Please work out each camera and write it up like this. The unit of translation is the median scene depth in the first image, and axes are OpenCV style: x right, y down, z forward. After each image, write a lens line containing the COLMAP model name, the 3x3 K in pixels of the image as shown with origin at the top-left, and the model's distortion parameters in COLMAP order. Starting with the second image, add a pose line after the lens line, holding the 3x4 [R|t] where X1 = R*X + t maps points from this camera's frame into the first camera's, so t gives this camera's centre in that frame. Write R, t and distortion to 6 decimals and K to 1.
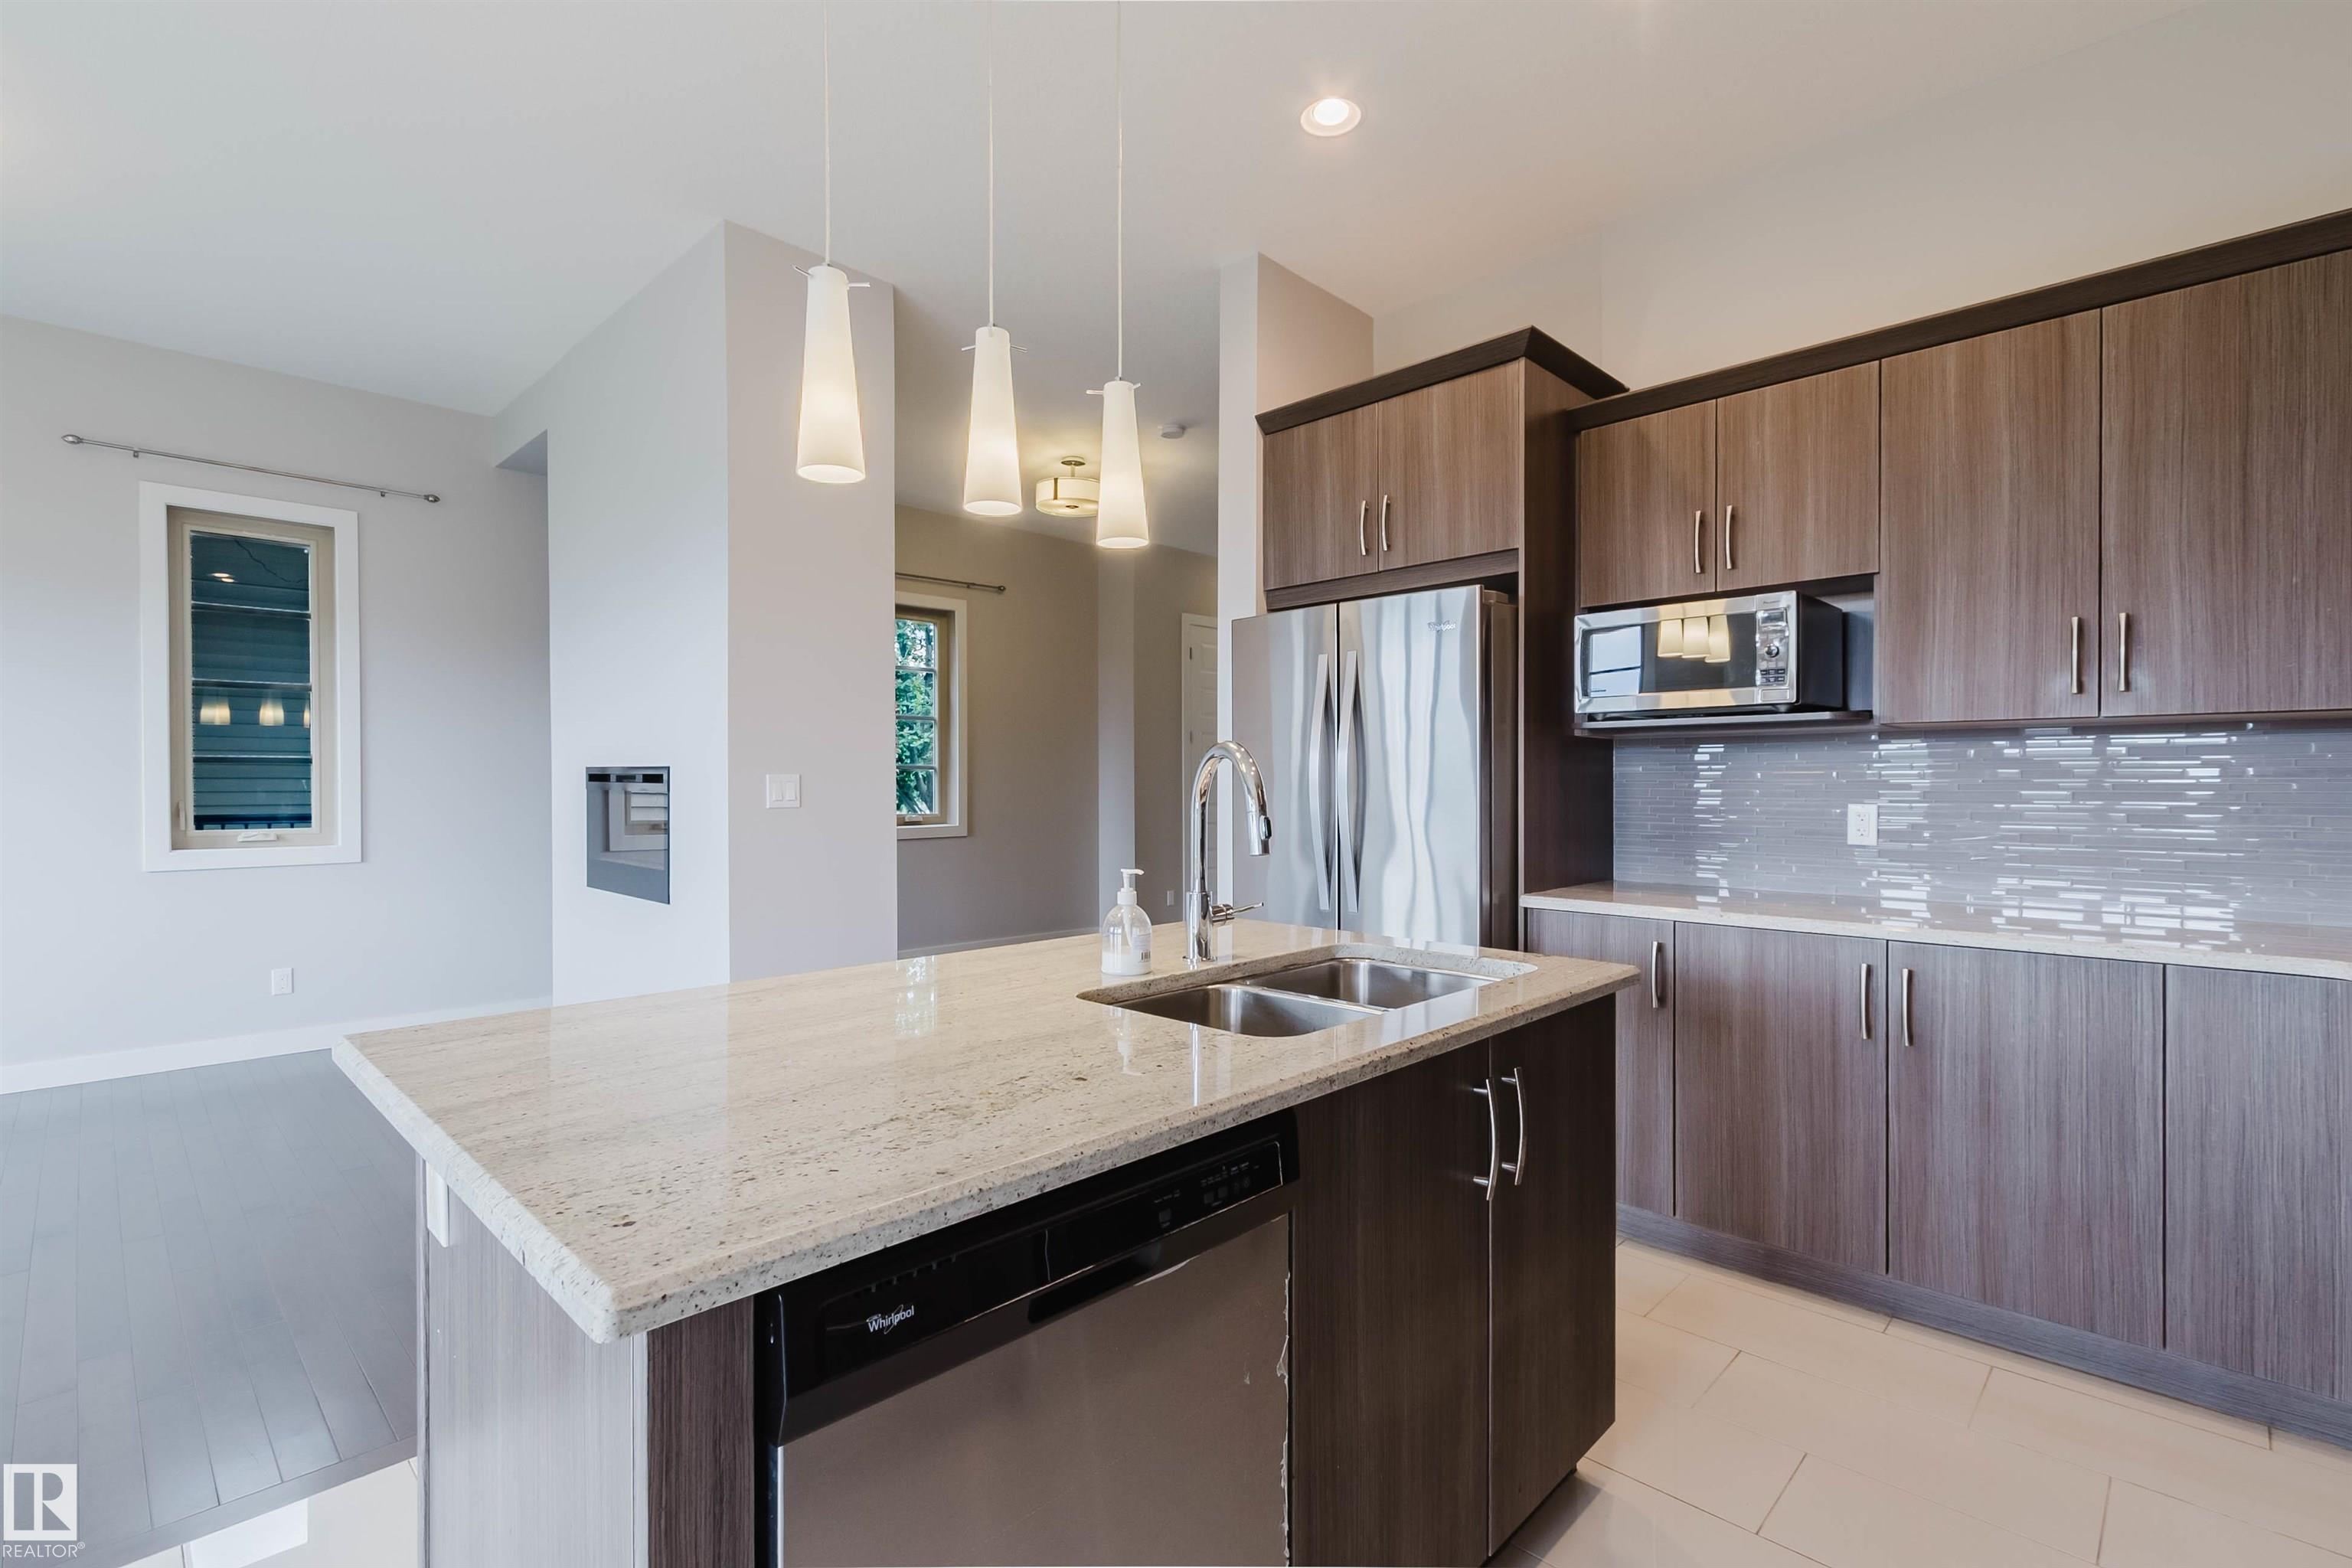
lens RADIAL K [[1072.4, 0, 1176.0], [0, 1072.4, 784.0], [0, 0, 1]] dist [0.002551, 0.000052]
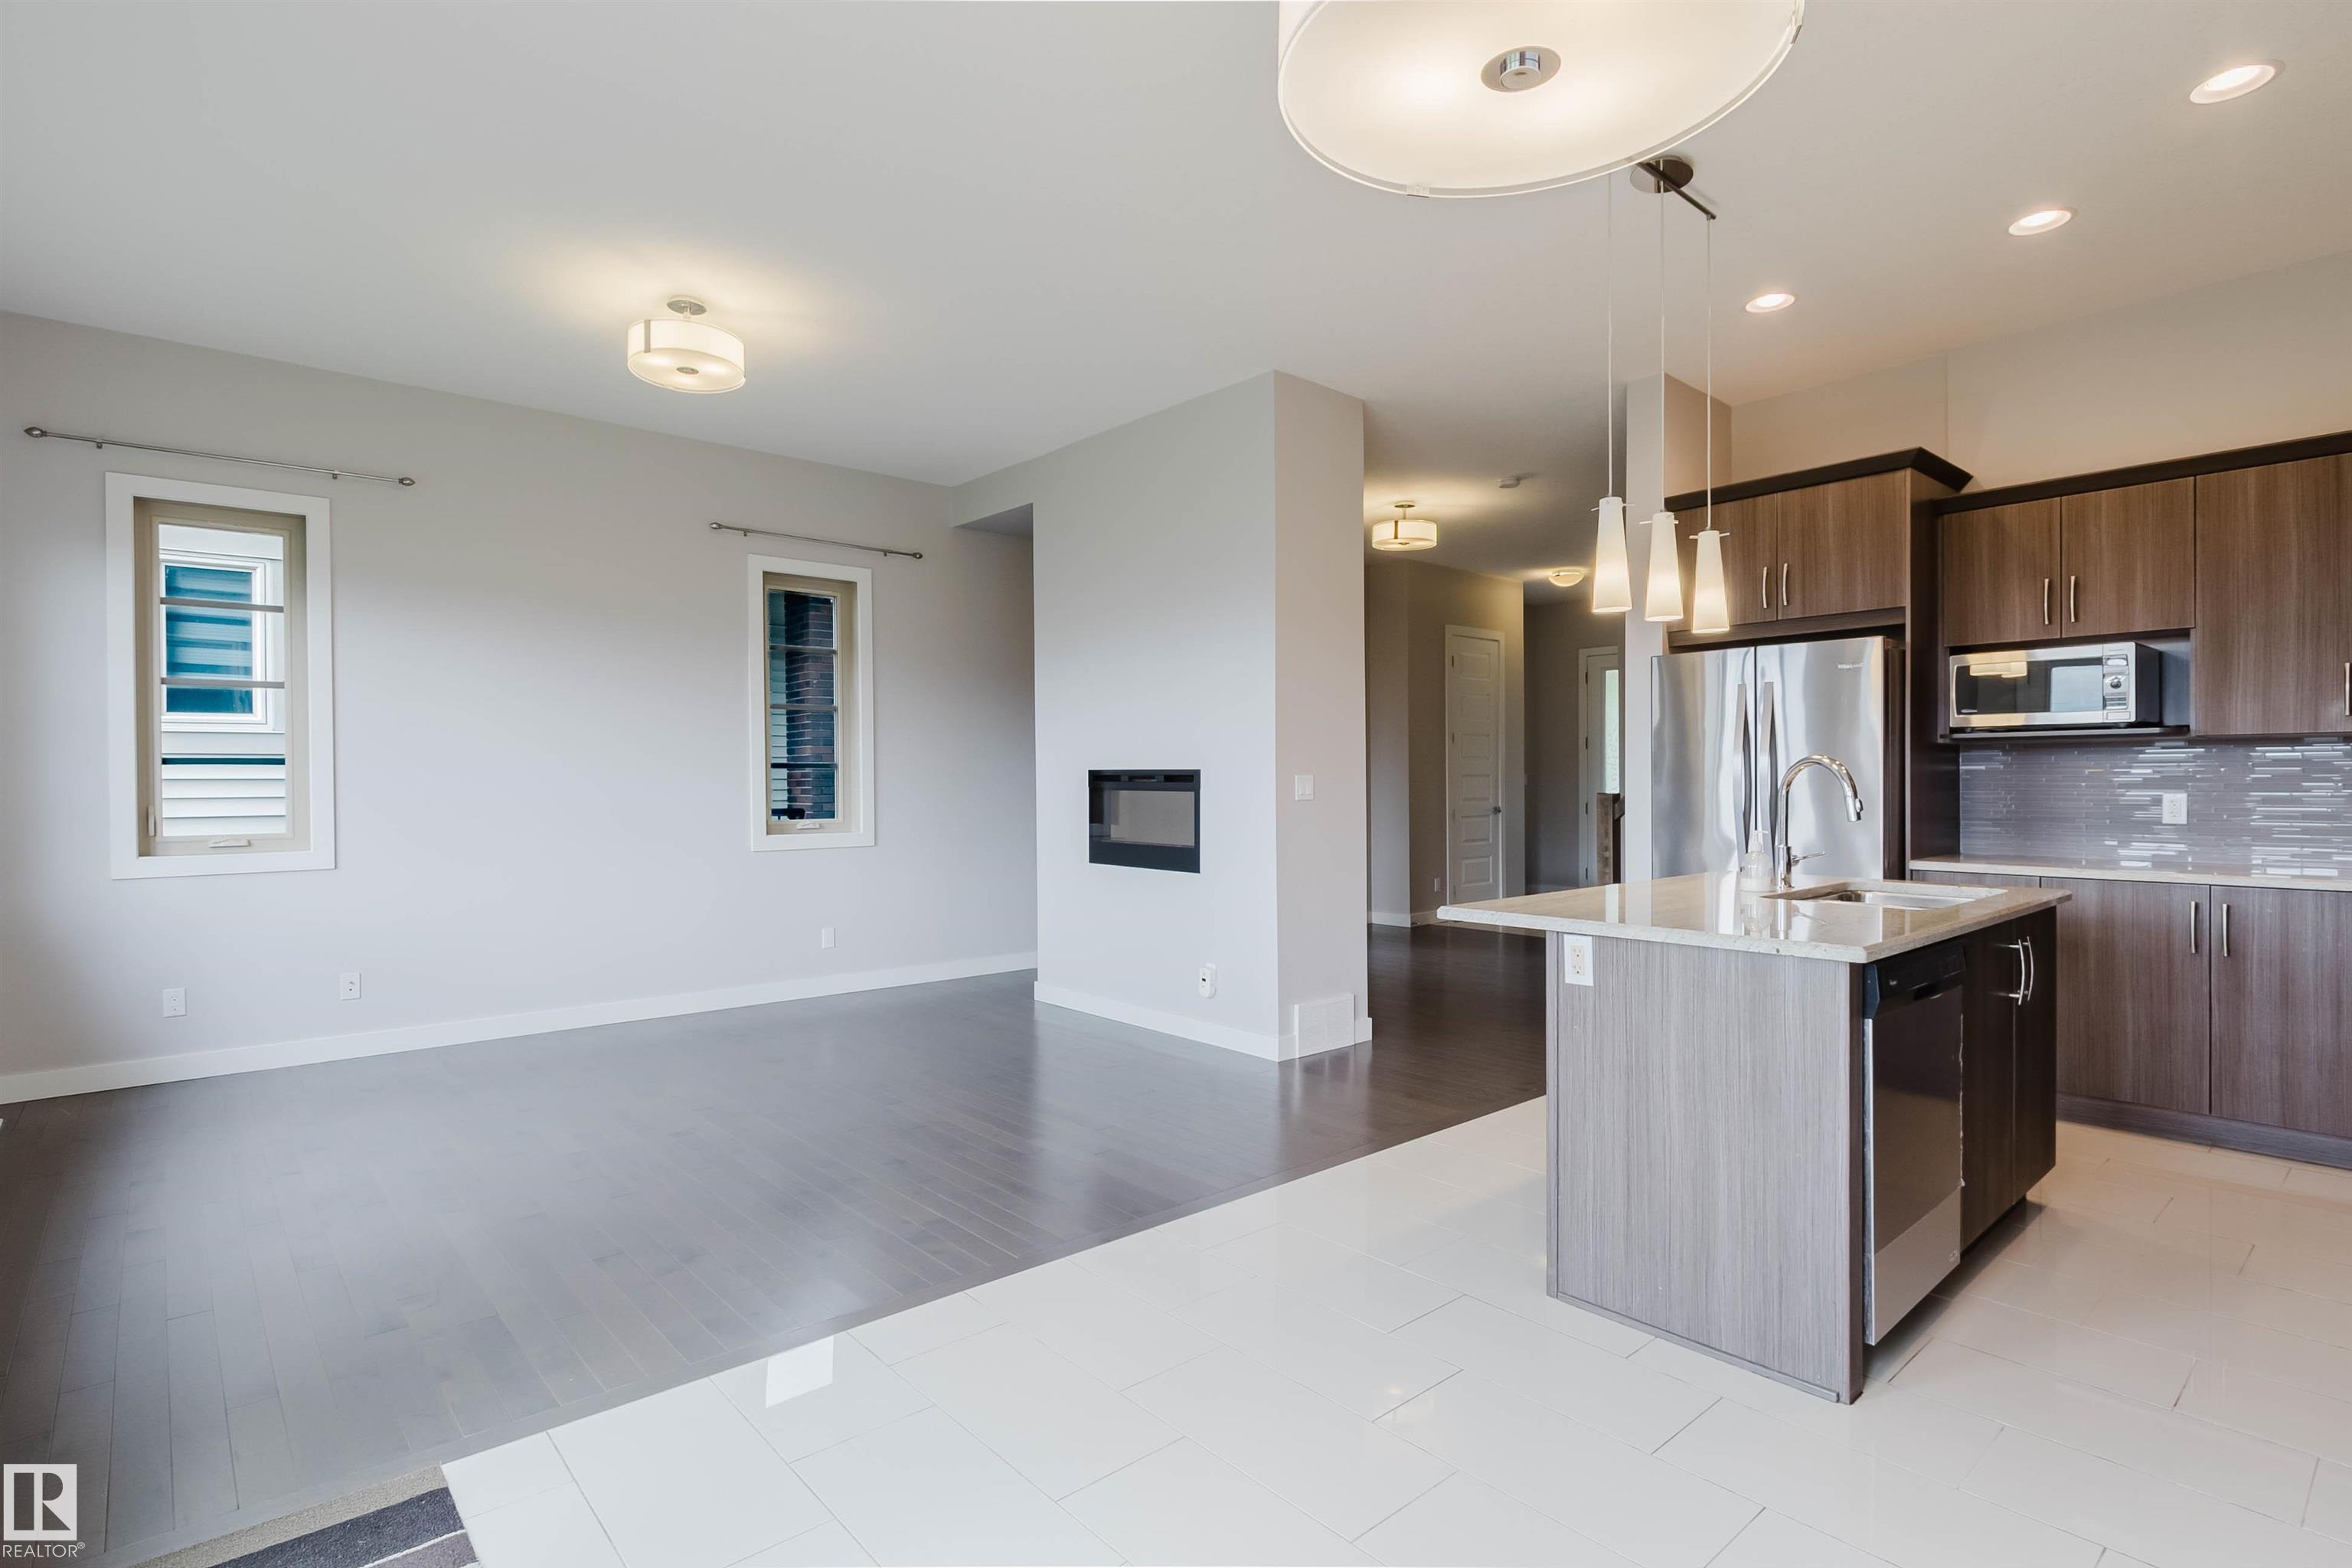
lens RADIAL K [[1150.2, 0, 1176.0], [0, 1150.2, 784.0], [0, 0, 1]] dist [-0.001406, -0.001003]
pose [[0.996791, -0.004419, -0.079926, -0.525566], [0.004564, 0.999988, 0.001623, -0.000911], [0.079918, -0.001982, 0.996799, -0.571508]]
